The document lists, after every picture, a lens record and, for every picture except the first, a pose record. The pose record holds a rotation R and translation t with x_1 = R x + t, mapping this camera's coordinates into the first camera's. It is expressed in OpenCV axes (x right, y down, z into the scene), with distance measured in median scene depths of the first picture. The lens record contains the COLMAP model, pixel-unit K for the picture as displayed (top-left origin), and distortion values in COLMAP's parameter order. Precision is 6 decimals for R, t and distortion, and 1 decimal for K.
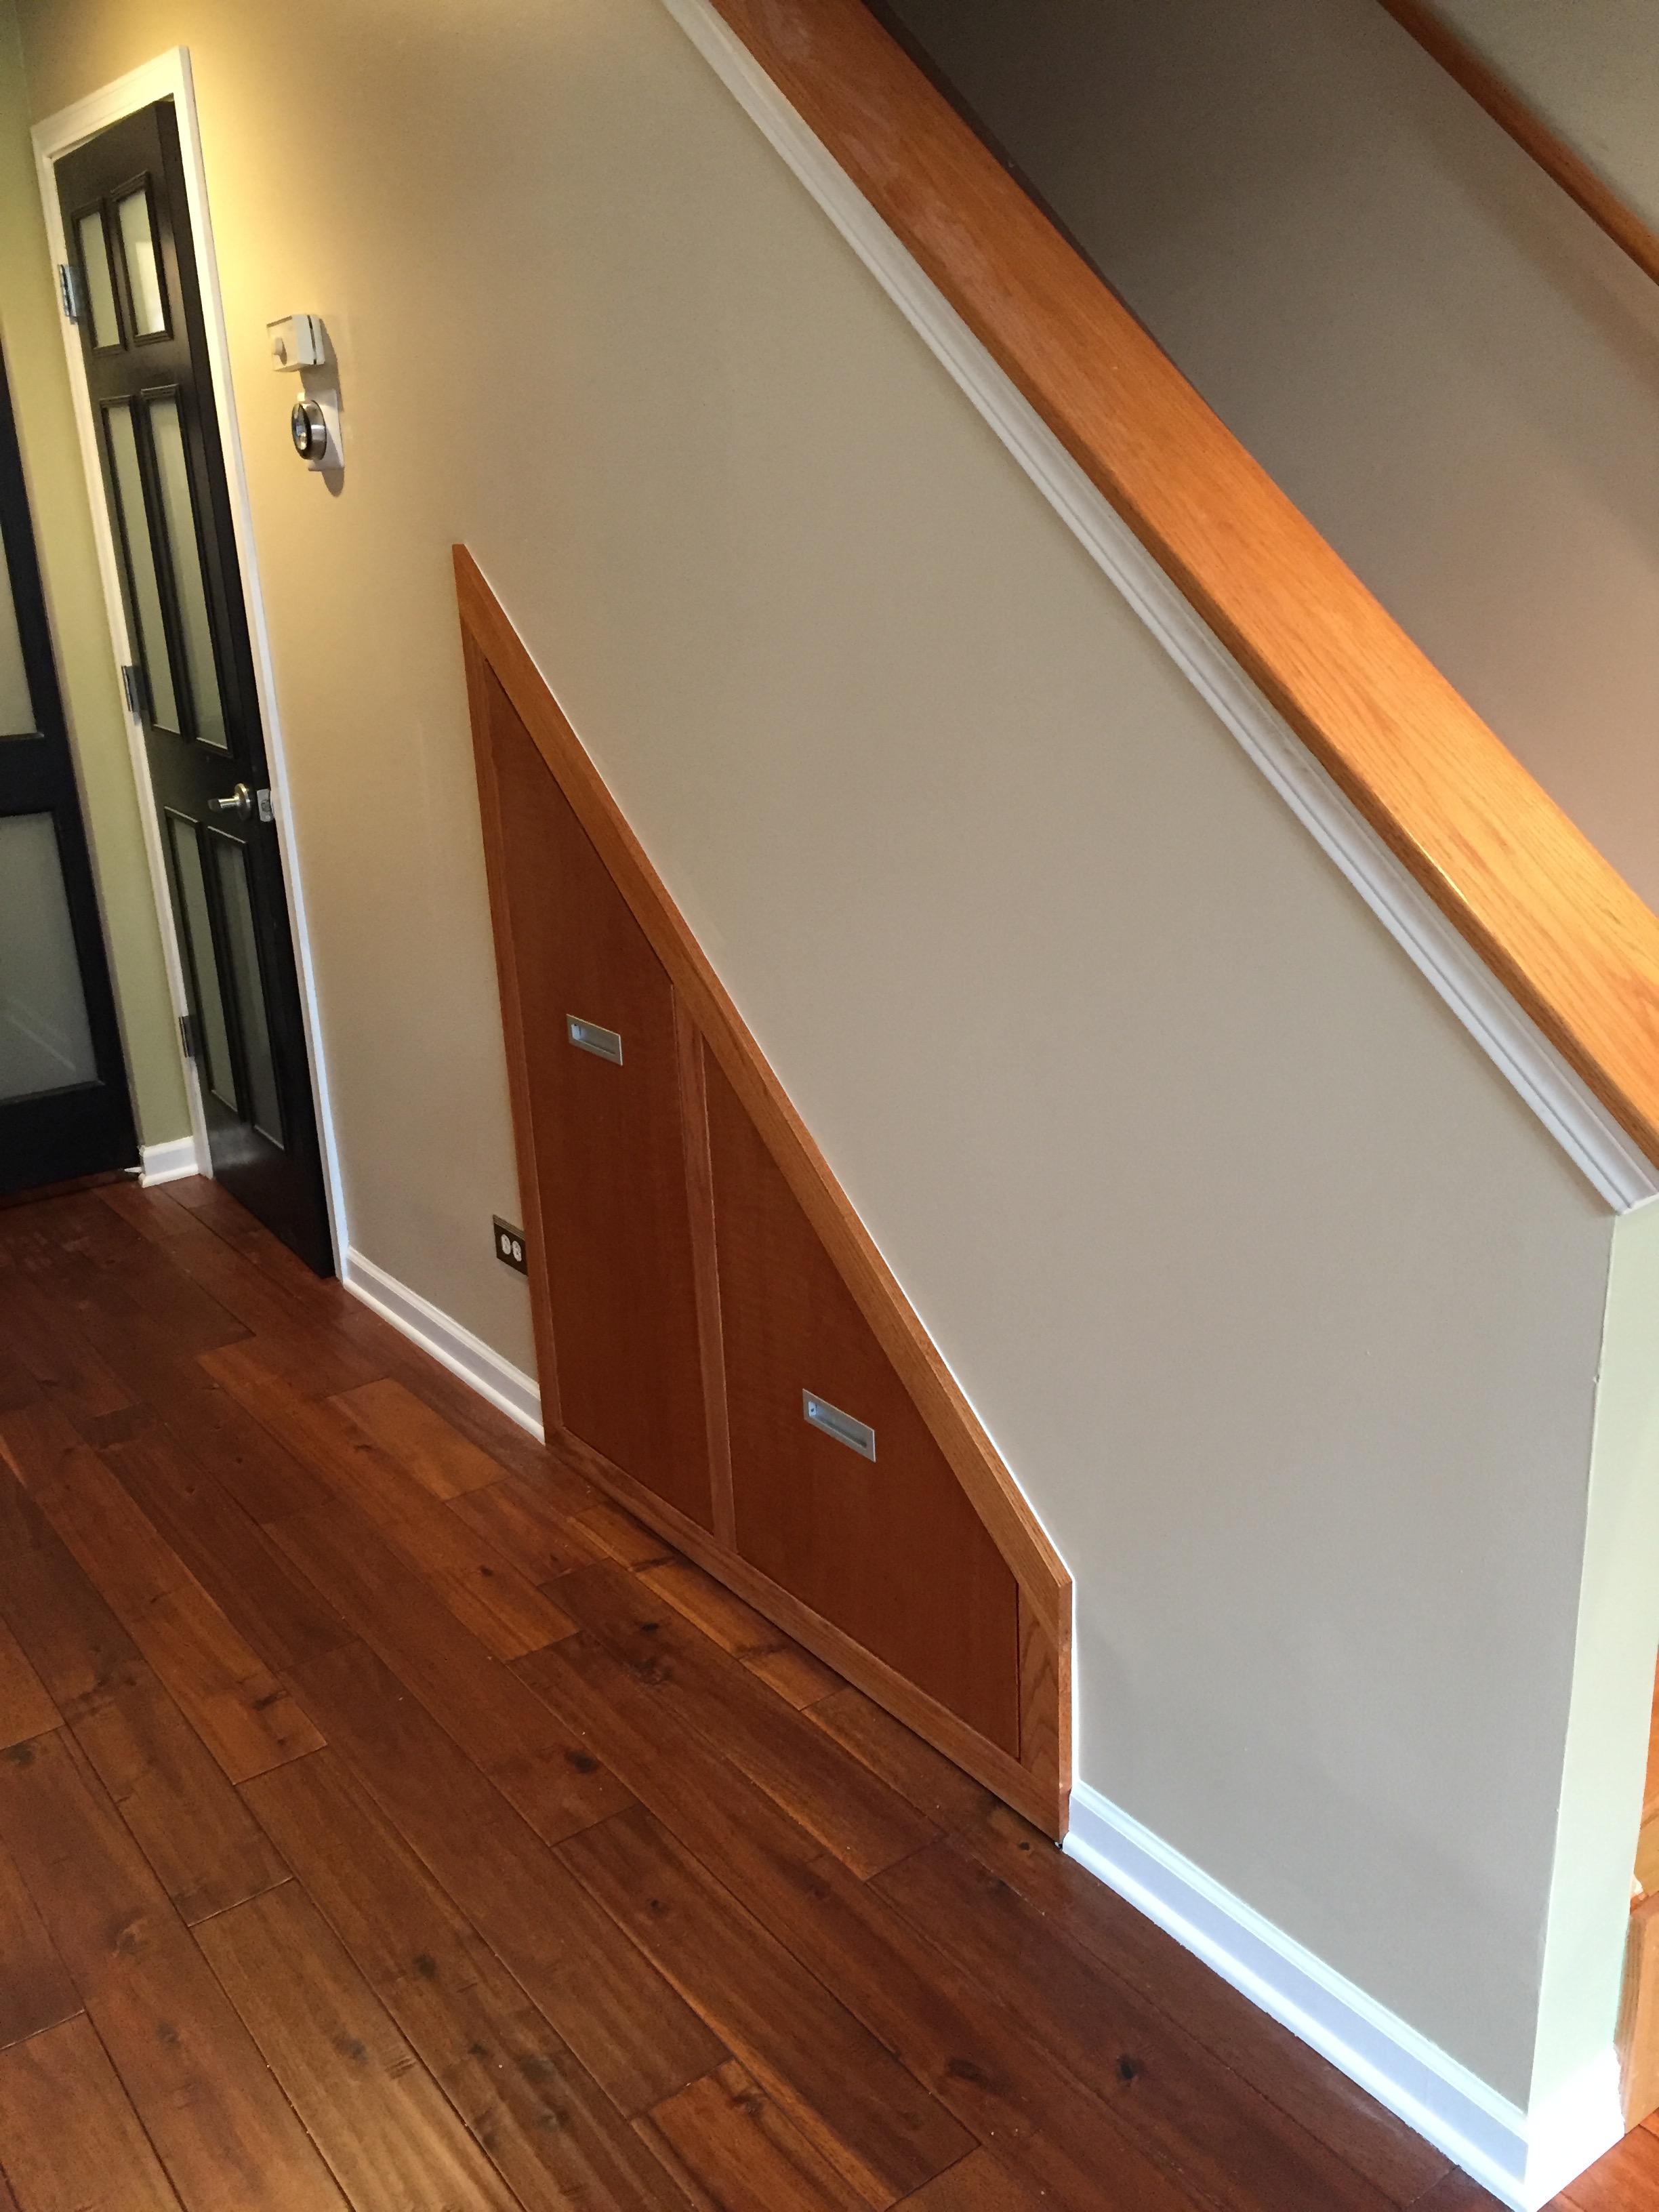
lens RADIAL K [[1892.6, 0, 814.7], [0, 1892.6, 1109.7], [0, 0, 1]] dist [0.094753, -0.140522]
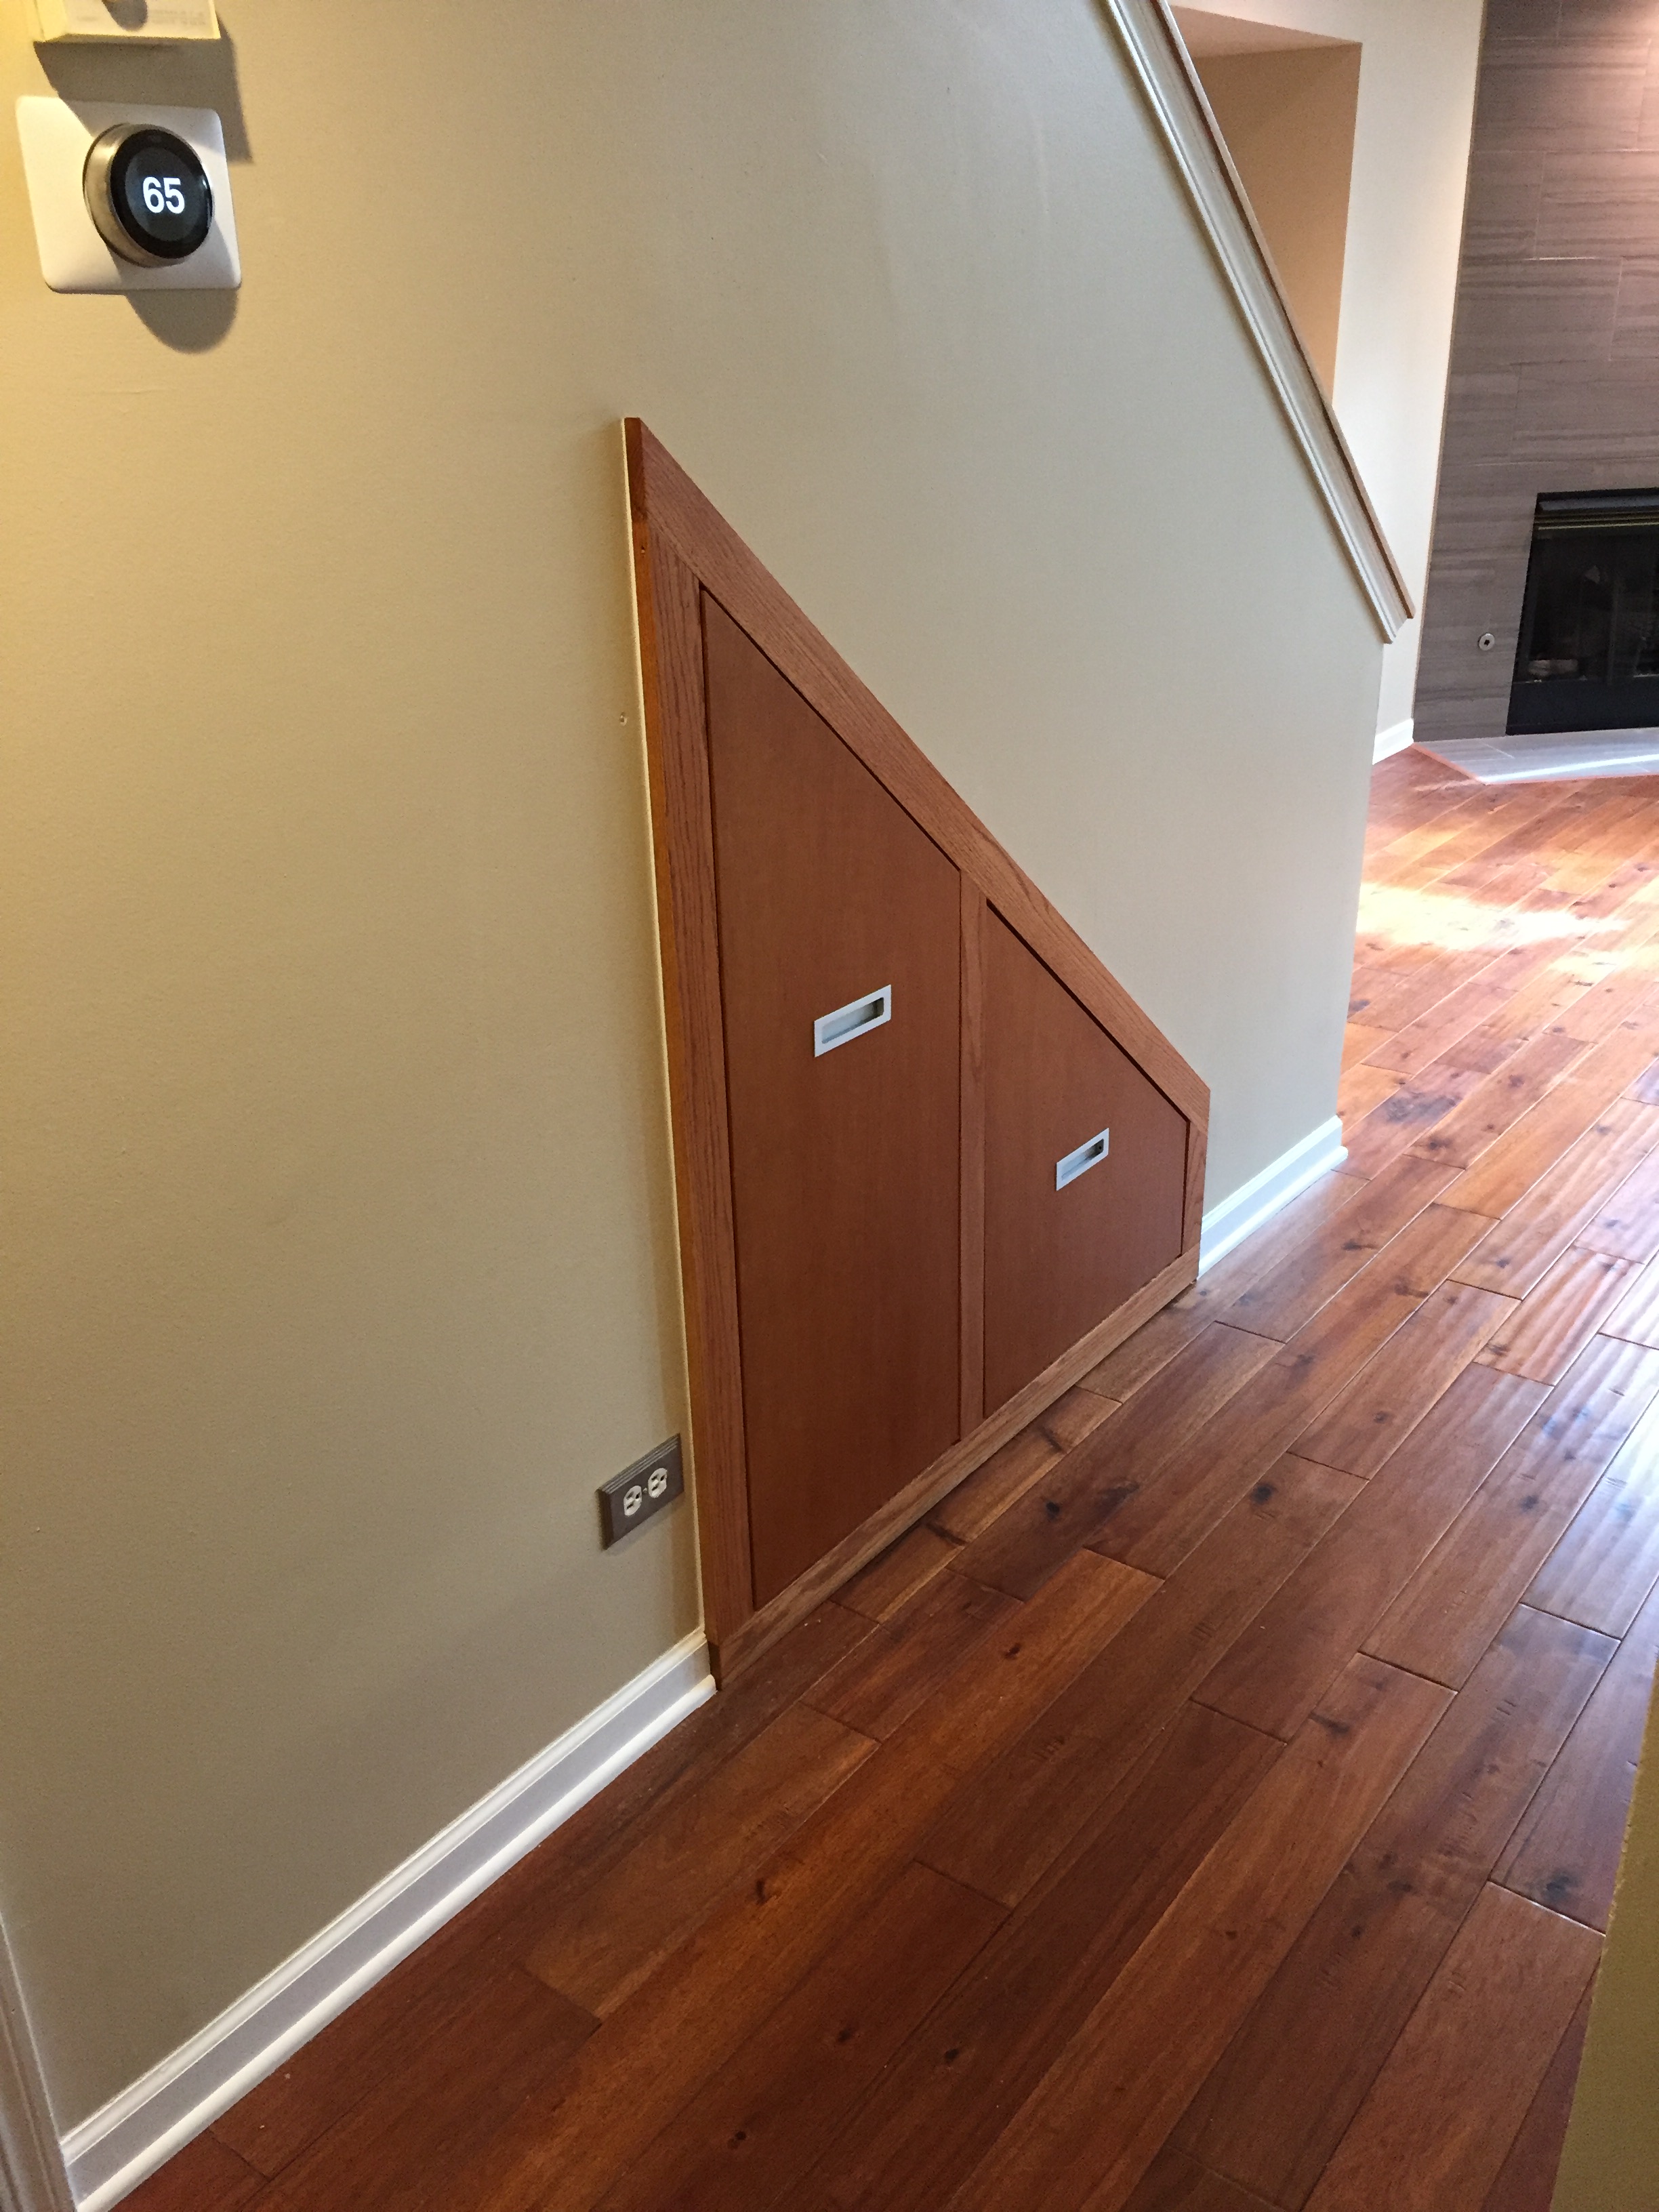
lens RADIAL K [[1877.9, 0, 839.5], [0, 1877.9, 1106.4], [0, 0, 1]] dist [0.079652, -0.115203]
pose [[-0.290423, -0.333444, 0.896922, -0.959145], [0.337948, 0.841179, 0.422148, -0.393172], [-0.895235, 0.425715, -0.131612, 1.270356]]
